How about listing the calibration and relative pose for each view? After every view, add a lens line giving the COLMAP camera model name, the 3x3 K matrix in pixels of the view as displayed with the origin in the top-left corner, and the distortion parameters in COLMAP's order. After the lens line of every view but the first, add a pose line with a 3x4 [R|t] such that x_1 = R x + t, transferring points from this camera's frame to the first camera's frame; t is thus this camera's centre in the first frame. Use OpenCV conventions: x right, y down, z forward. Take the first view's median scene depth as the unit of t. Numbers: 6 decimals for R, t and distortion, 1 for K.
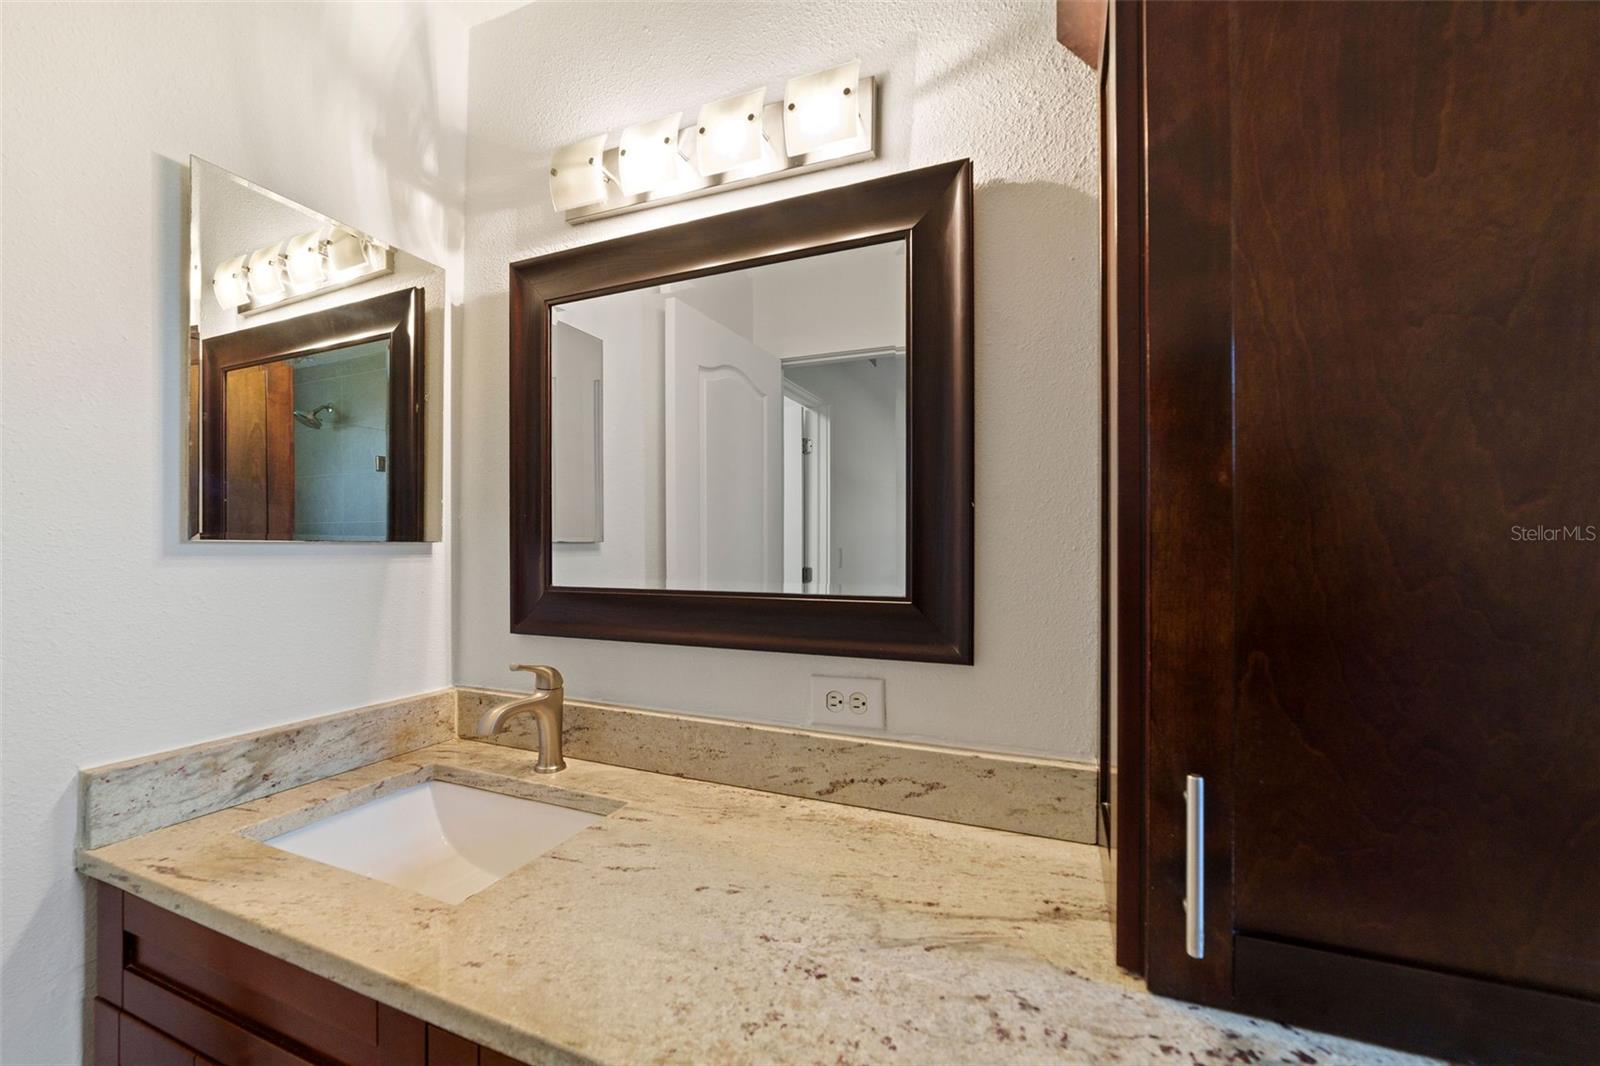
lens RADIAL K [[628.3, 0, 806.0], [0, 628.3, 546.0], [0, 0, 1]] dist [-0.023730, 0.007494]
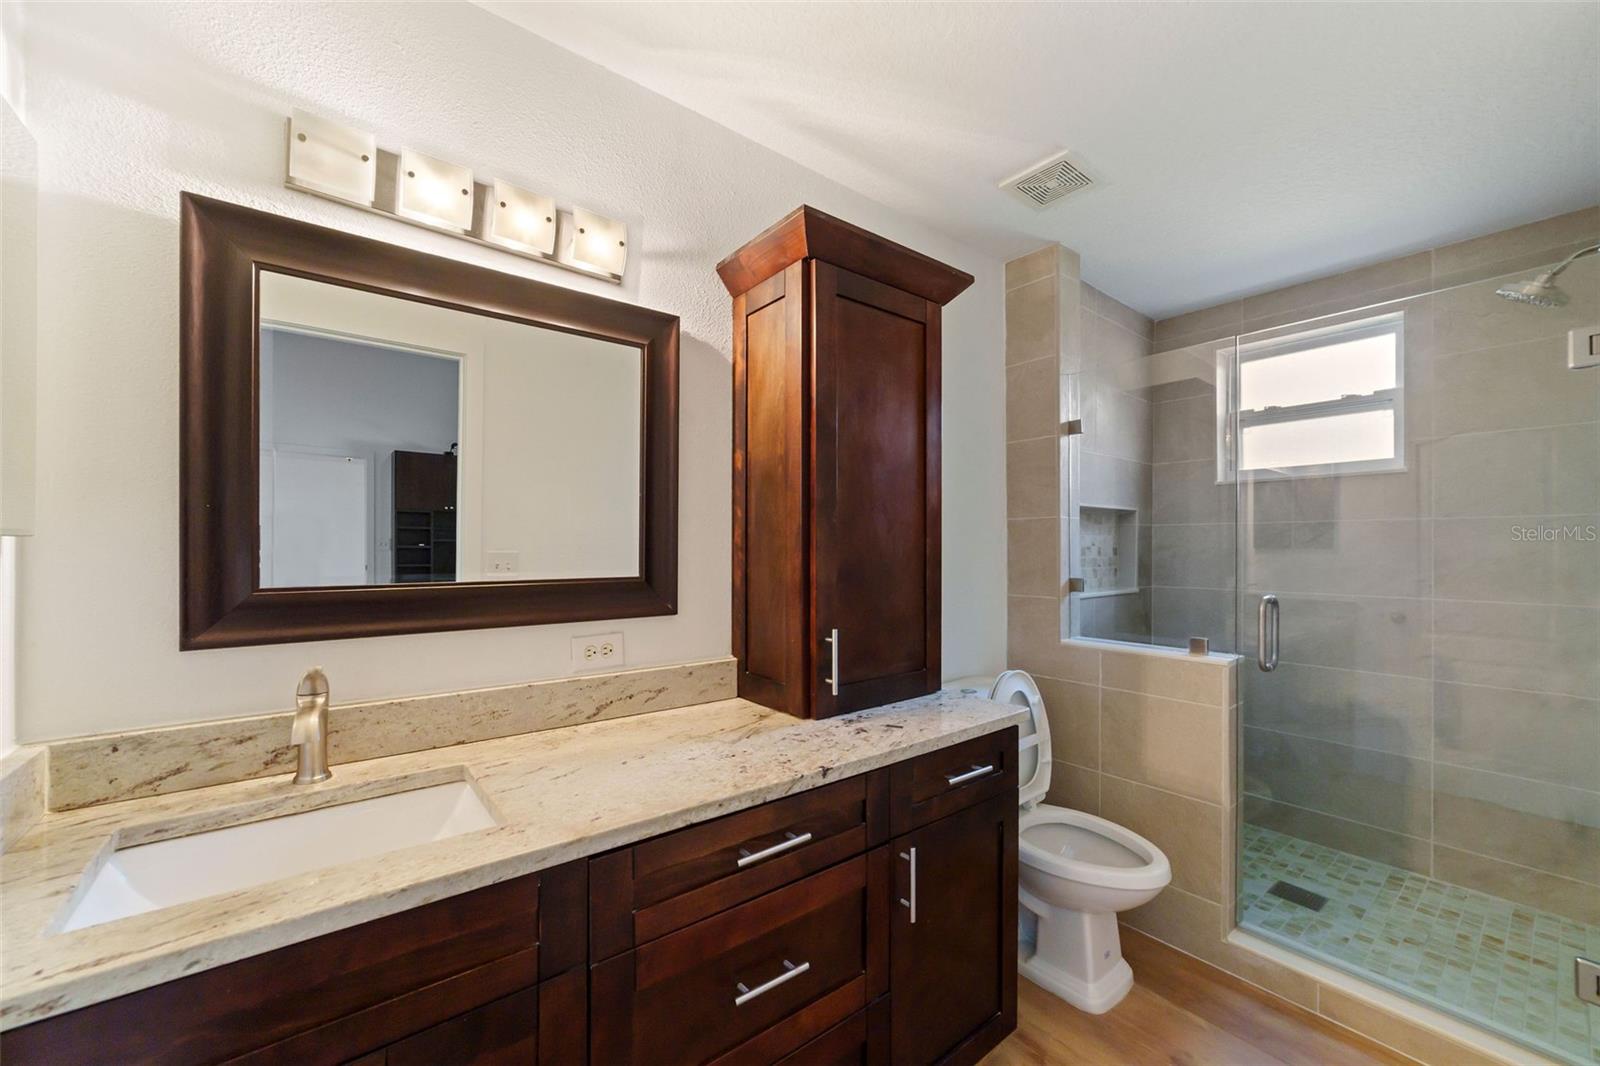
lens RADIAL K [[641.6, 0, 802.0], [0, 641.6, 529.3], [0, 0, 1]] dist [-0.024904, 0.006694]
pose [[0.482818, 0.018896, 0.875517, -1.097108], [-0.006281, 0.999816, -0.018116, -0.011255], [-0.875698, 0.003248, 0.482848, -0.137645]]
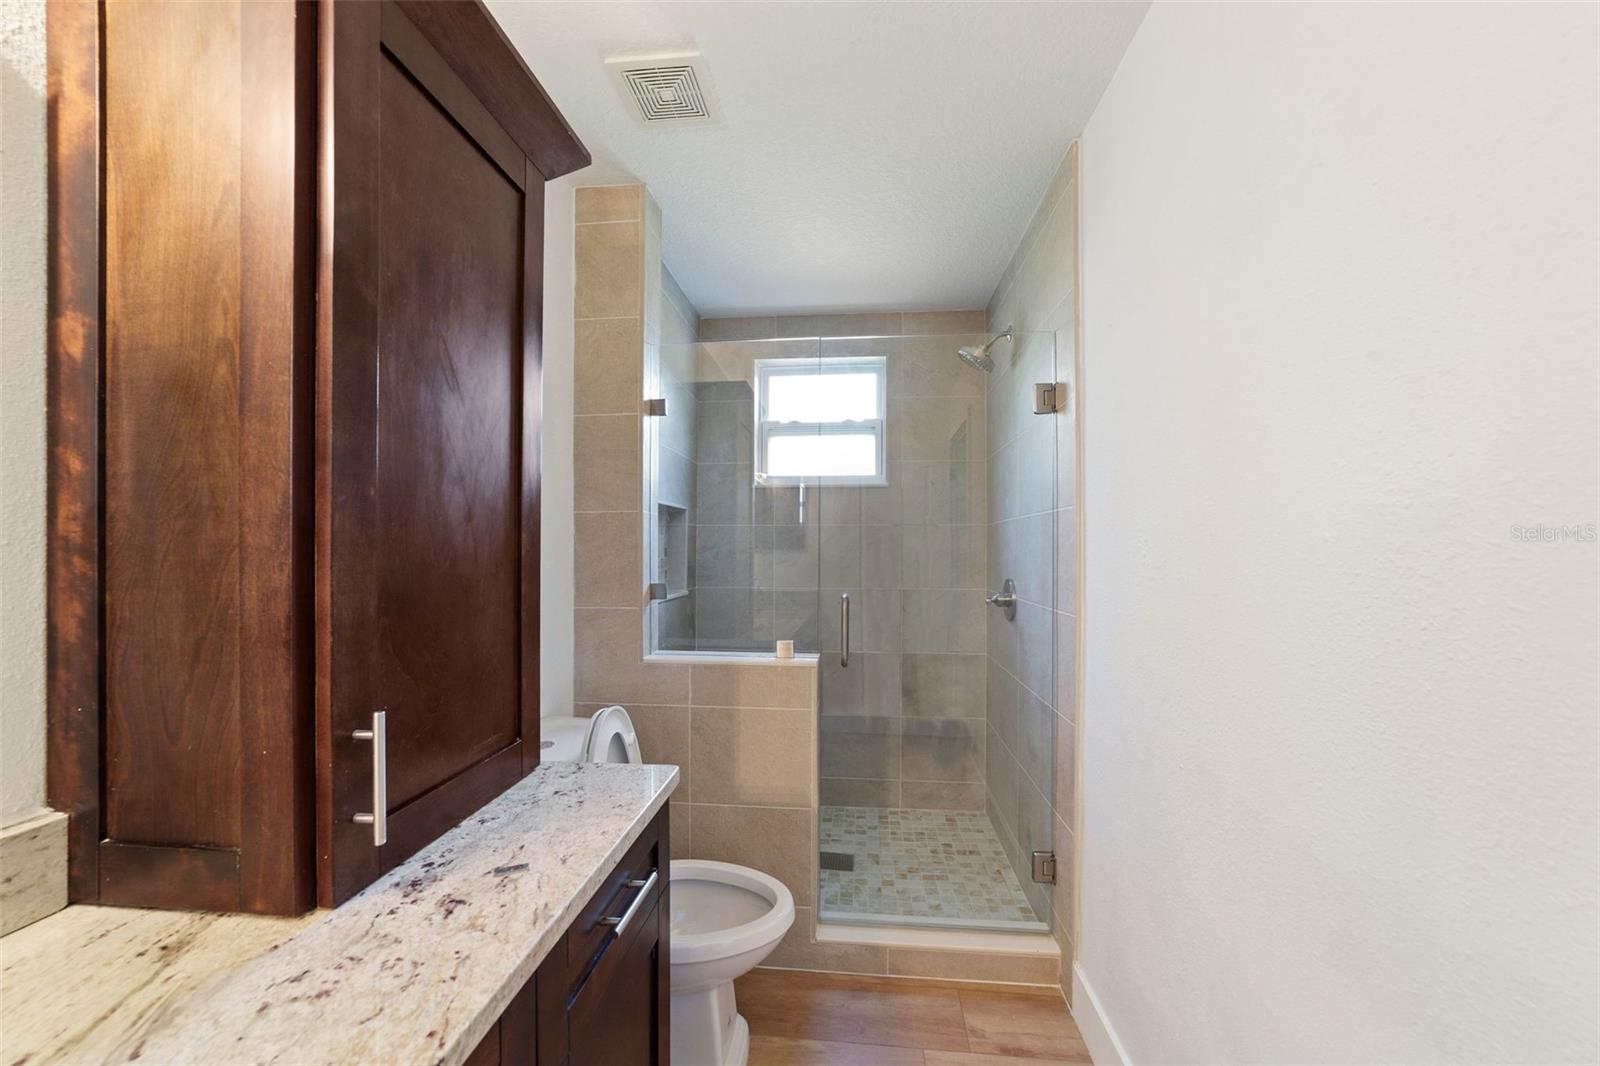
lens RADIAL K [[628.3, 0, 806.0], [0, 628.3, 546.0], [0, 0, 1]] dist [-0.023730, 0.007494]
pose [[-0.297669, -0.001903, 0.954667, -0.535522], [-0.010839, 0.999940, -0.001386, -0.000439], [-0.954608, -0.010760, -0.297672, 0.294453]]
